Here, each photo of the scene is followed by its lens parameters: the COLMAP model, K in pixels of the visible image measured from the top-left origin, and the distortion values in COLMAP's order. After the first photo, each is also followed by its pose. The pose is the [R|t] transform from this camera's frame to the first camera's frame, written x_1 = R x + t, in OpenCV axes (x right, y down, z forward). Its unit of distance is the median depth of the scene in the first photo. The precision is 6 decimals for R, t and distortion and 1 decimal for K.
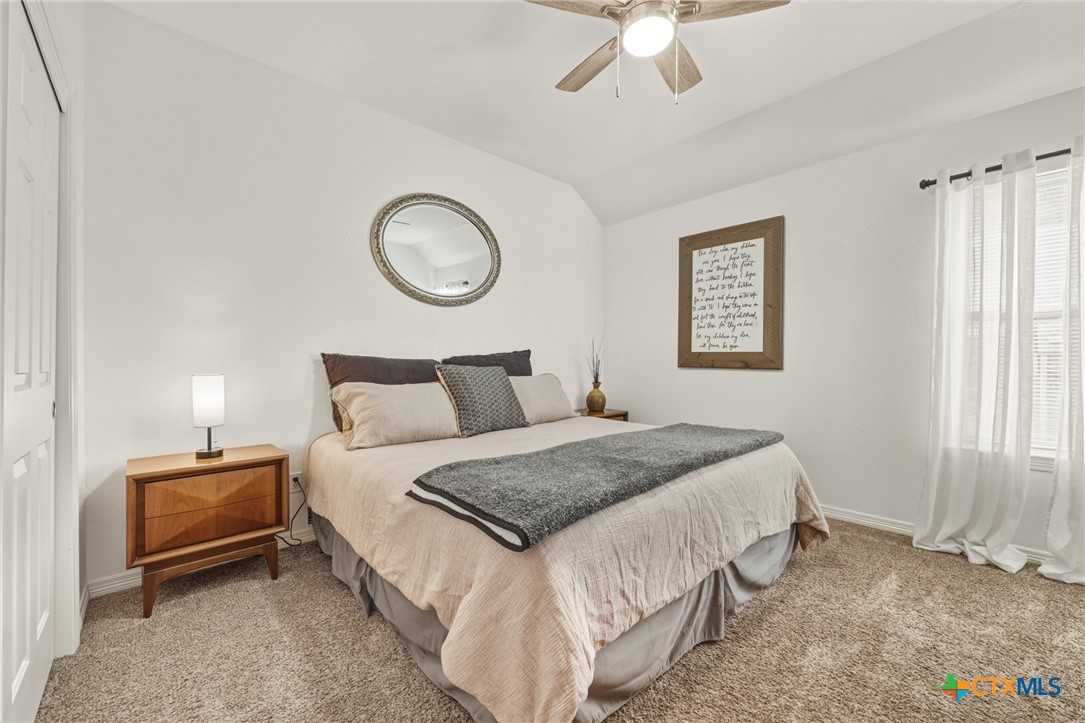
lens RADIAL K [[445.6, 0, 548.6], [0, 445.6, 364.3], [0, 0, 1]] dist [0.001143, 0.000474]
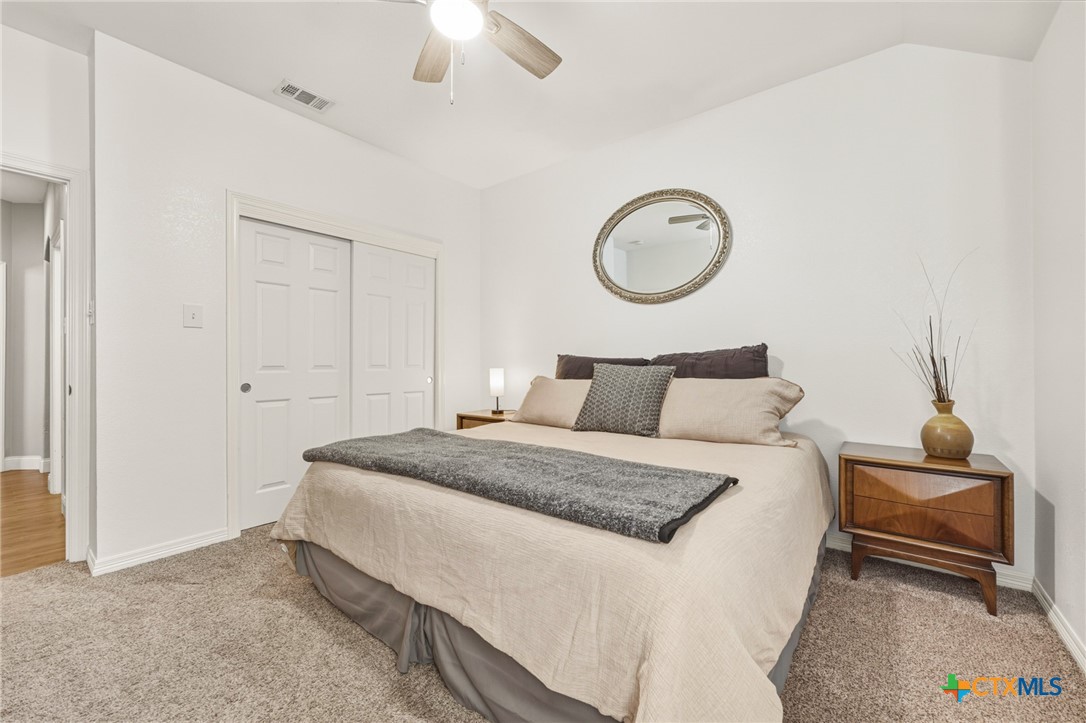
lens RADIAL K [[446.0, 0, 549.1], [0, 446.0, 364.3], [0, 0, 1]] dist [0.001143, 0.000474]
pose [[0.160940, 0.015385, -0.986844, 0.640521], [0.002833, 0.999867, 0.016050, -0.012695], [0.986960, -0.005378, 0.160875, 0.553316]]
